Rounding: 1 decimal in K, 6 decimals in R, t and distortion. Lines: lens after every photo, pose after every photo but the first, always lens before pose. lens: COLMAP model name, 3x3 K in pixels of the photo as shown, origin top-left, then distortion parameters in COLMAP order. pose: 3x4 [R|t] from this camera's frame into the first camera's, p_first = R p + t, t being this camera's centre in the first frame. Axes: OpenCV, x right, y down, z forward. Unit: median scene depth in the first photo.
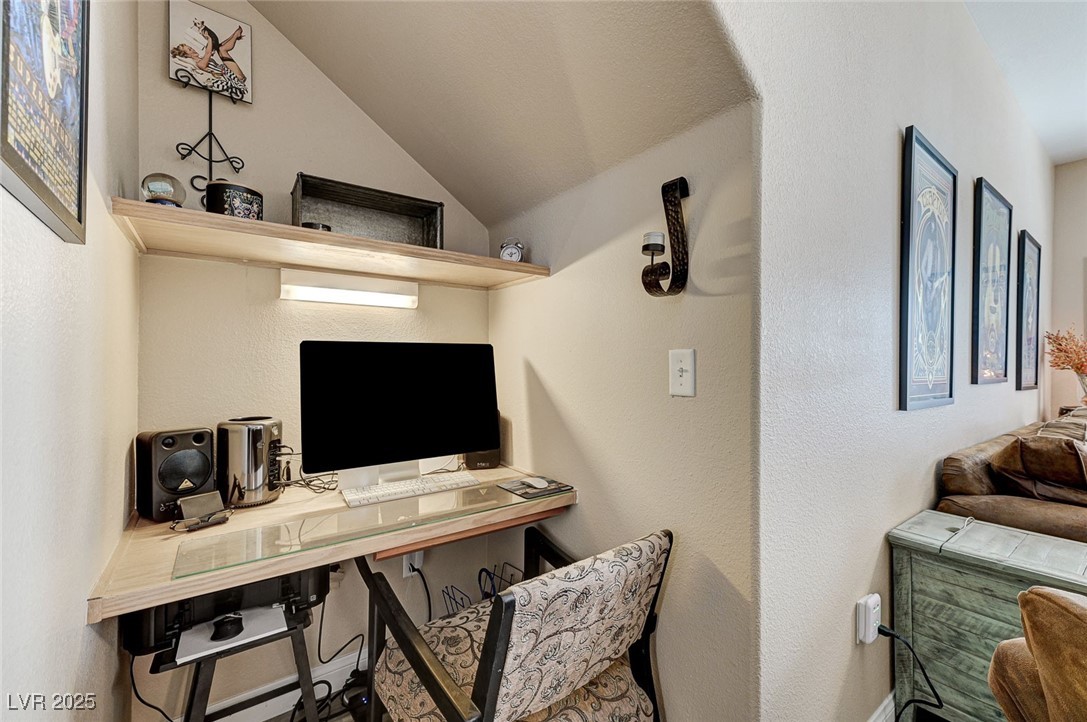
lens RADIAL K [[443.7, 0, 539.1], [0, 443.7, 363.3], [0, 0, 1]] dist [0.004643, 0.000444]
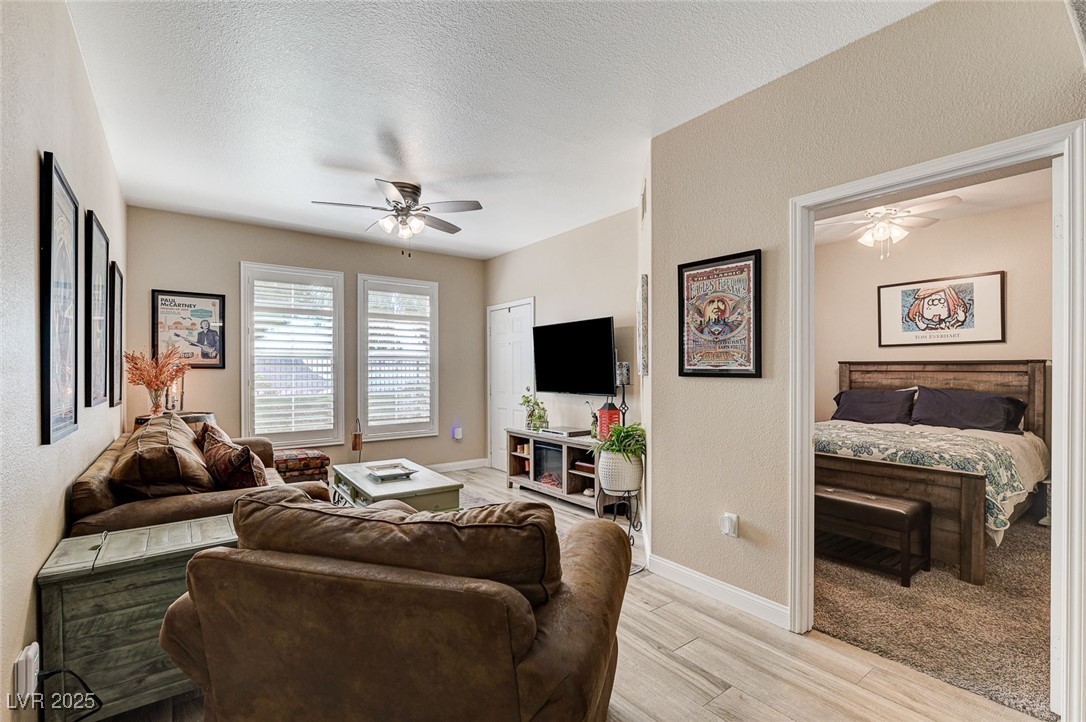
lens RADIAL K [[480.9, 0, 535.8], [0, 480.9, 365.7], [0, 0, 1]] dist [0.003927, 0.000242]
pose [[-0.015316, 0.007224, 0.999857, -0.260262], [0.004446, 0.999965, -0.007156, -0.055325], [-0.999873, 0.004336, -0.015348, -0.055086]]
